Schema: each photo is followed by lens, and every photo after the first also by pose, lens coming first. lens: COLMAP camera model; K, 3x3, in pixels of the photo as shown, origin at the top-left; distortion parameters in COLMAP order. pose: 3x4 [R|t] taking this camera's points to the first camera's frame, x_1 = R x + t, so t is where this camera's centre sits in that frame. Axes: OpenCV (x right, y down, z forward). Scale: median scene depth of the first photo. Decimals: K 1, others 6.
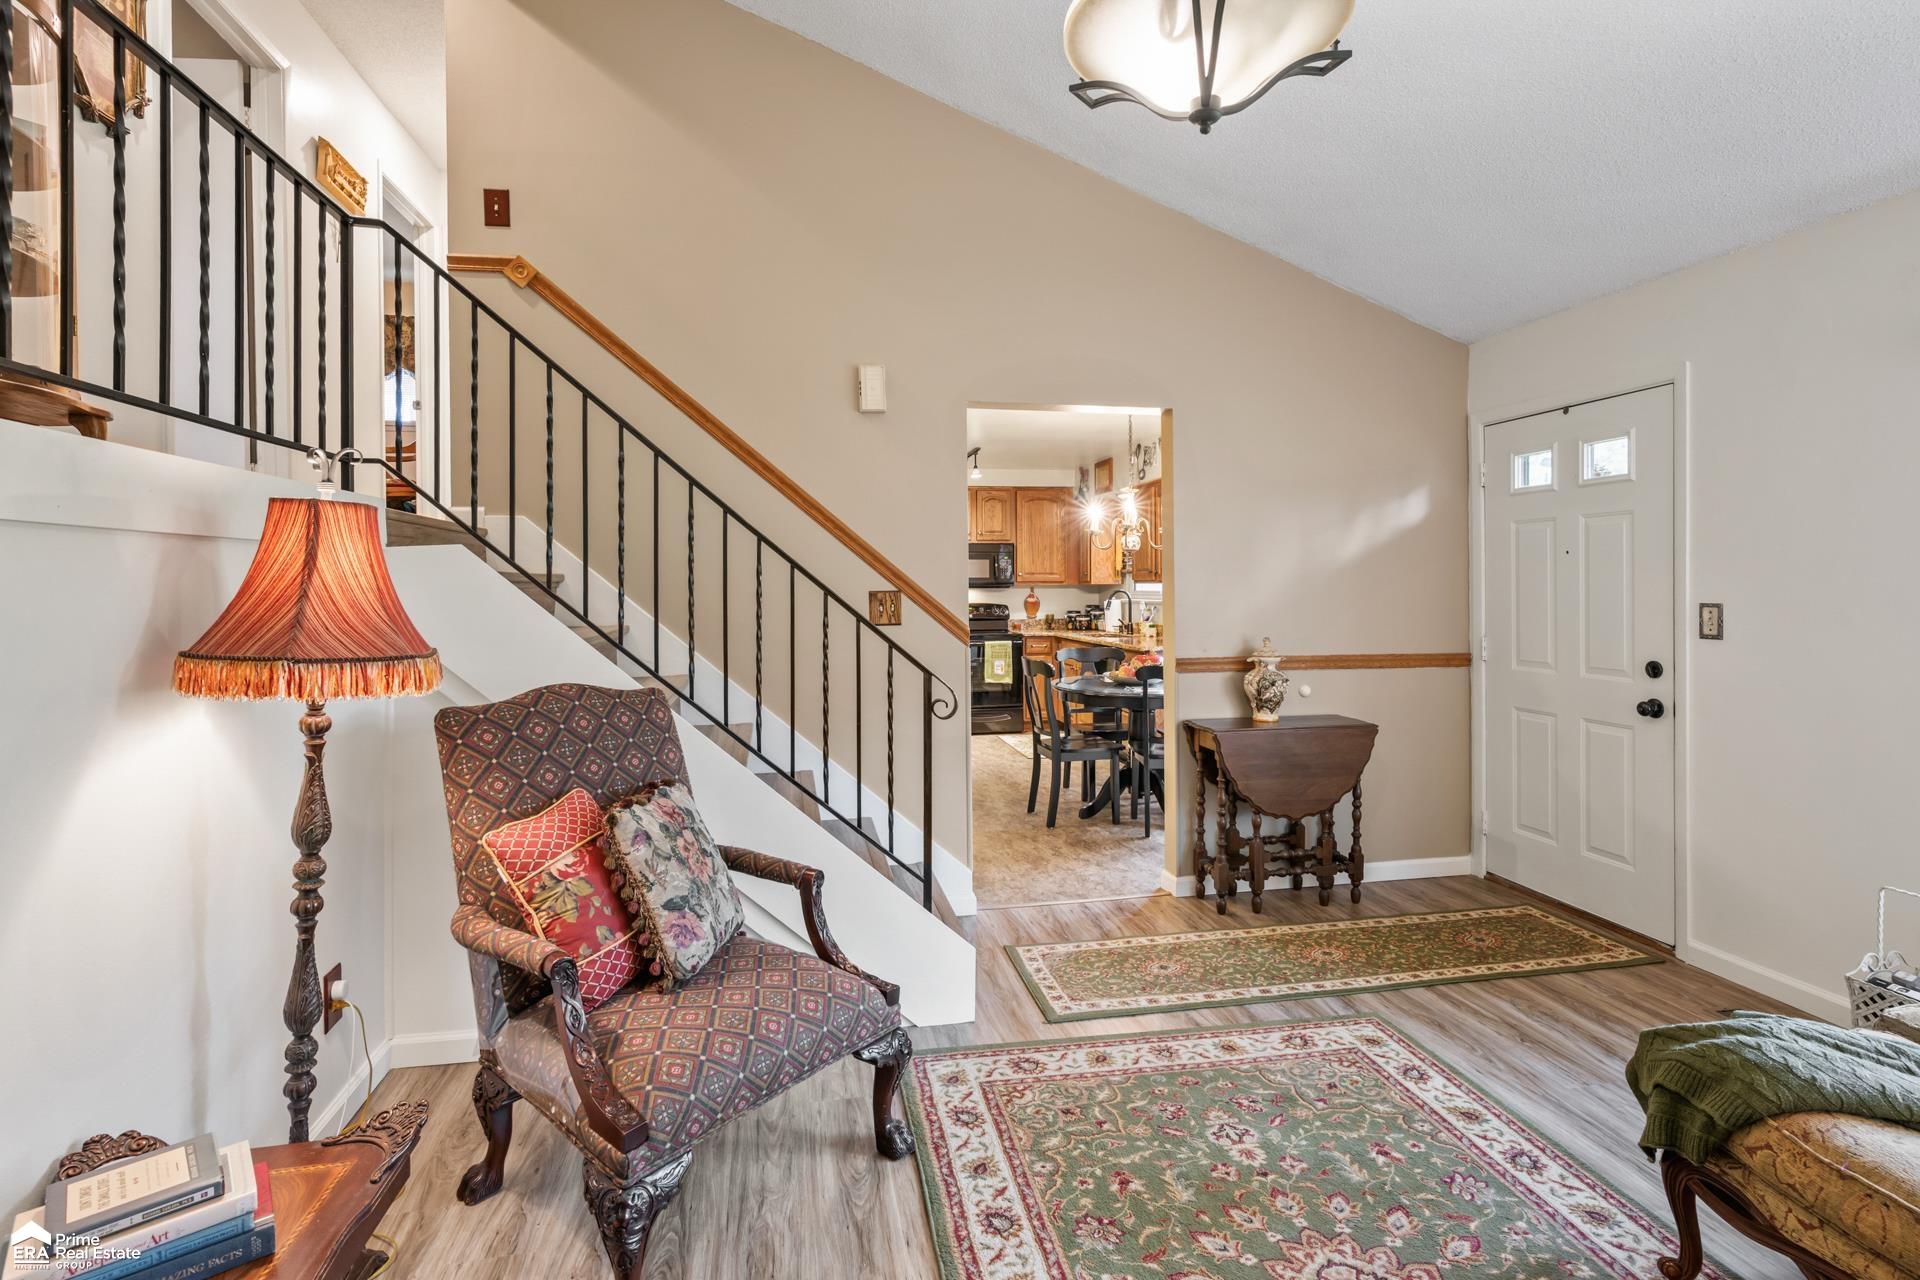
lens RADIAL K [[929.4, 0, 959.0], [0, 929.4, 589.0], [0, 0, 1]] dist [-0.004268, 0.001371]
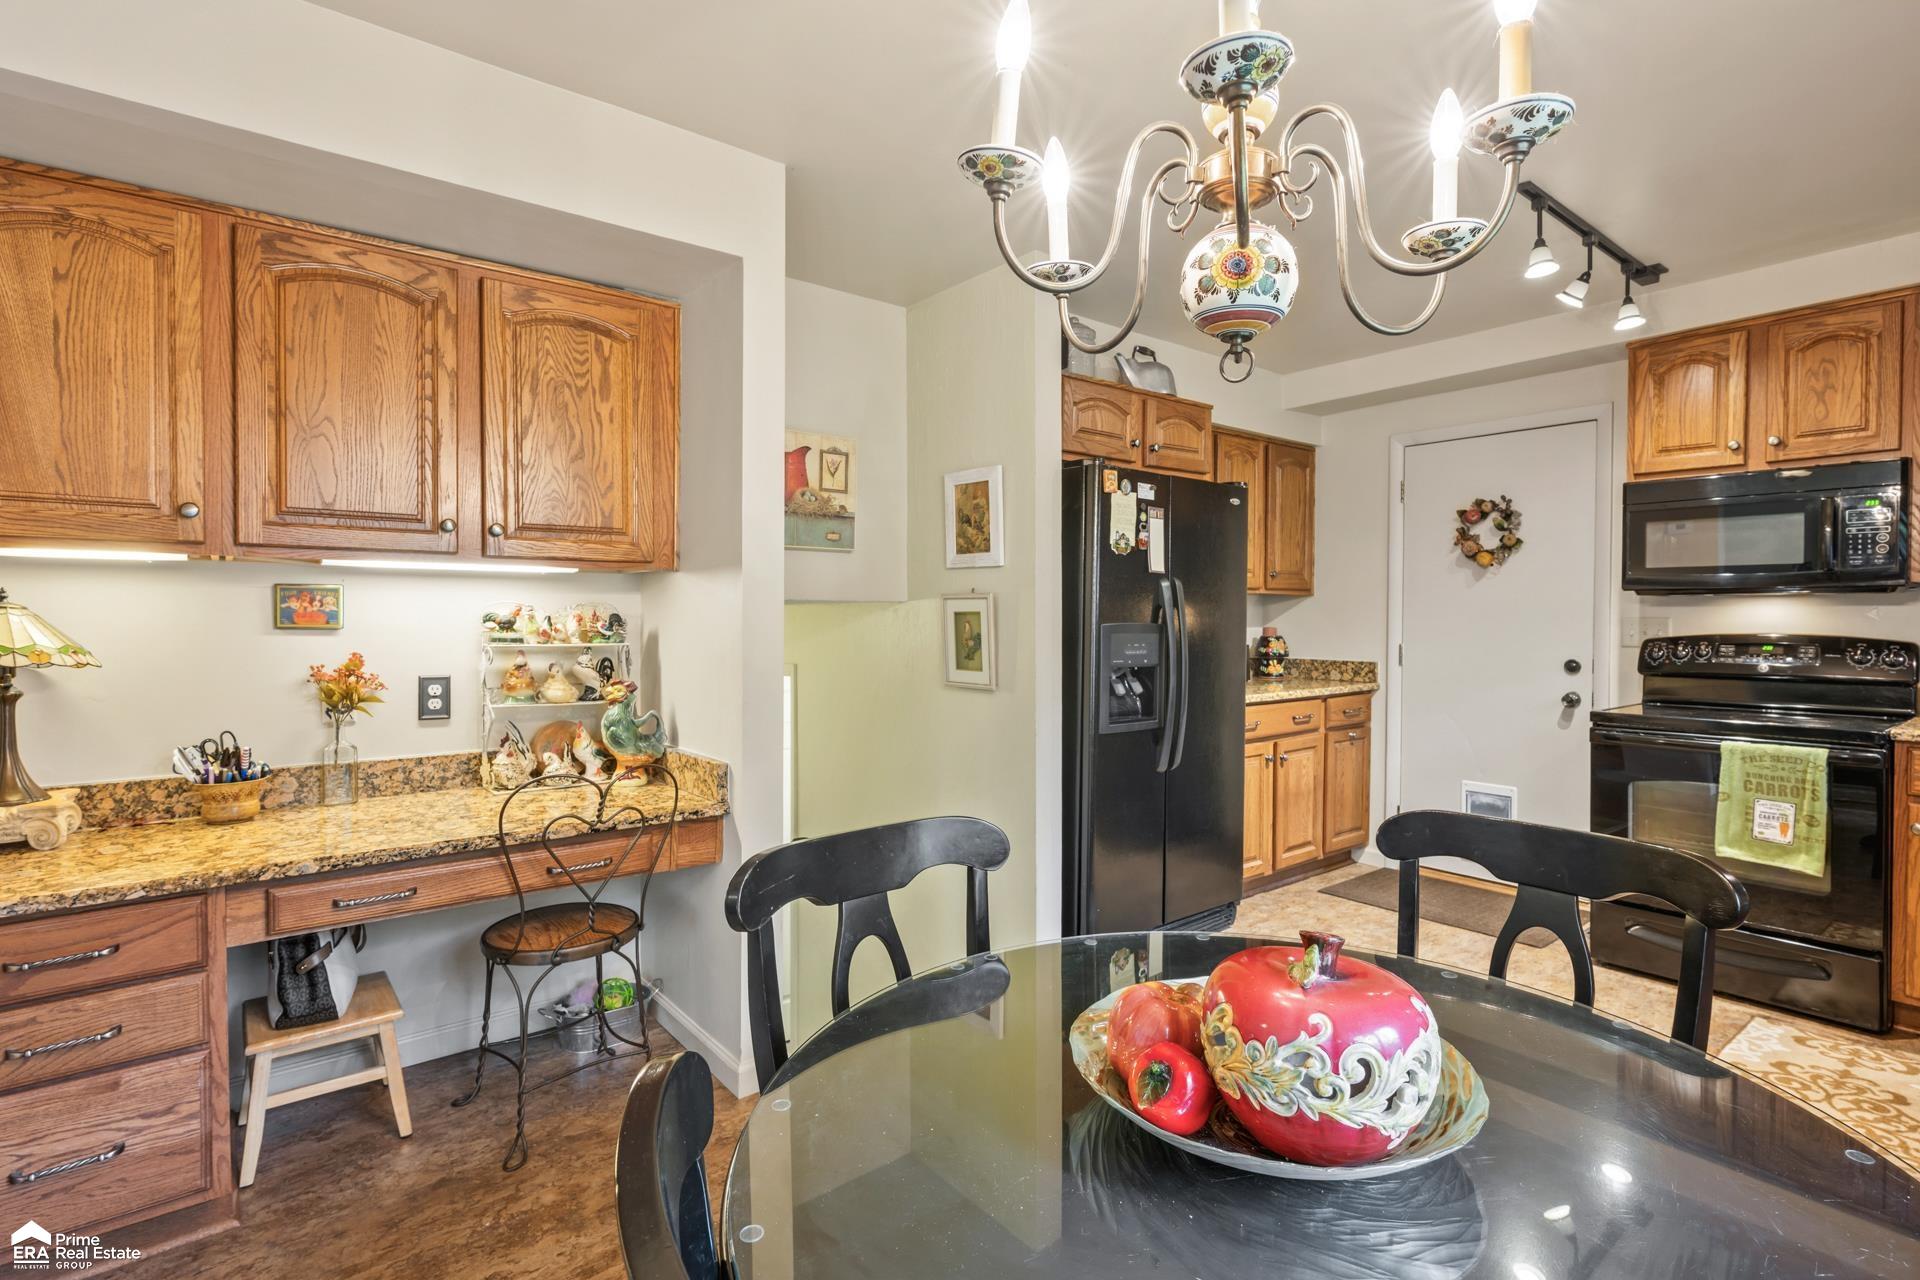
lens RADIAL K [[929.4, 0, 965.6], [0, 929.4, 631.2], [0, 0, 1]] dist [-0.004268, 0.001371]
pose [[0.469500, 0.019498, -0.882717, 0.193887], [-0.003803, 0.999792, 0.020061, 0.007676], [0.882924, -0.006061, 0.469476, 0.543615]]
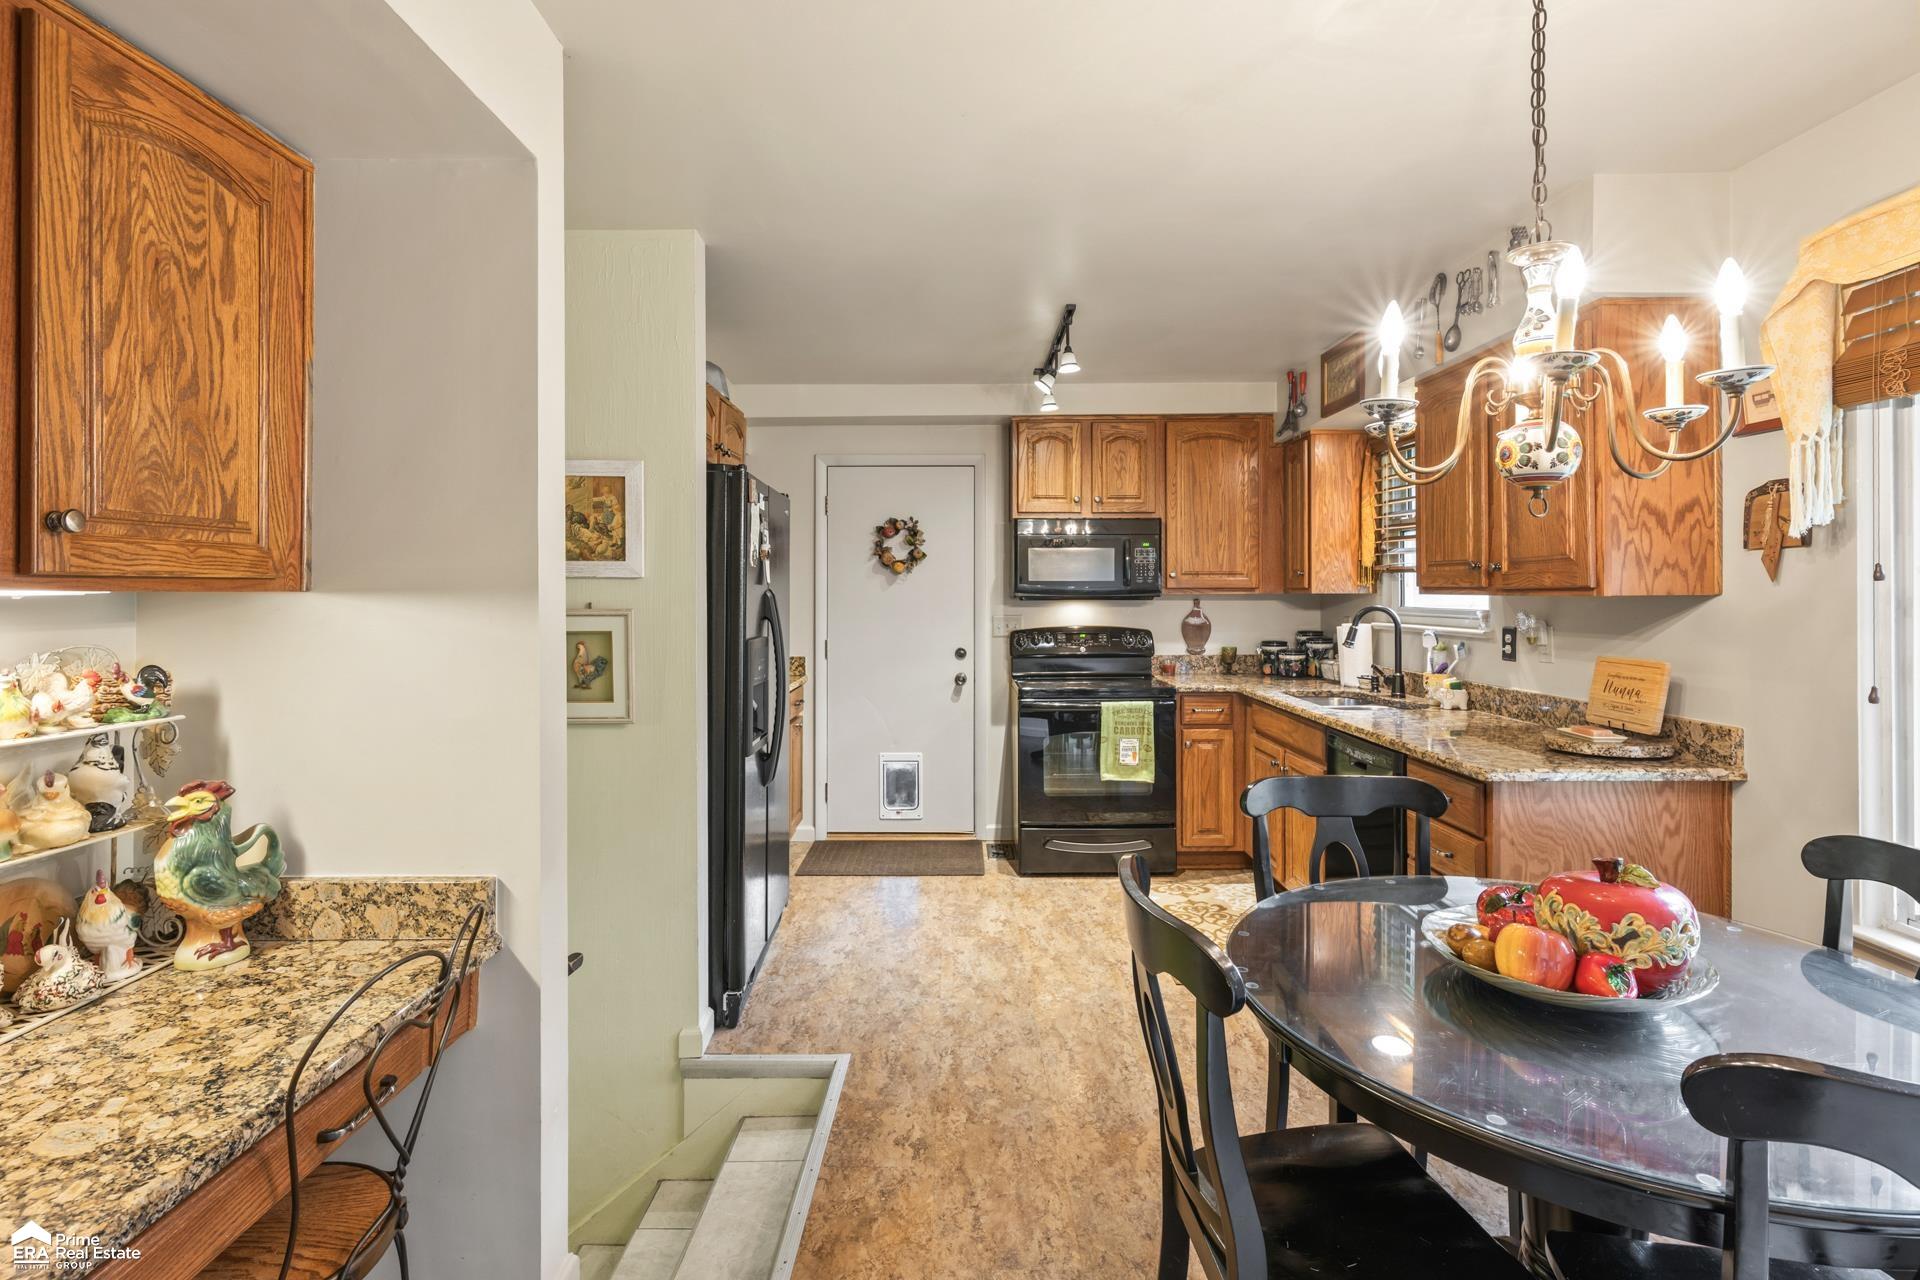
lens RADIAL K [[929.4, 0, 965.9], [0, 929.4, 591.4], [0, 0, 1]] dist [-0.004268, 0.001371]
pose [[0.983603, 0.000863, -0.180347, 0.044803], [-0.000993, 0.999999, -0.000628, -0.005665], [0.180347, 0.000796, 0.983603, 0.440885]]
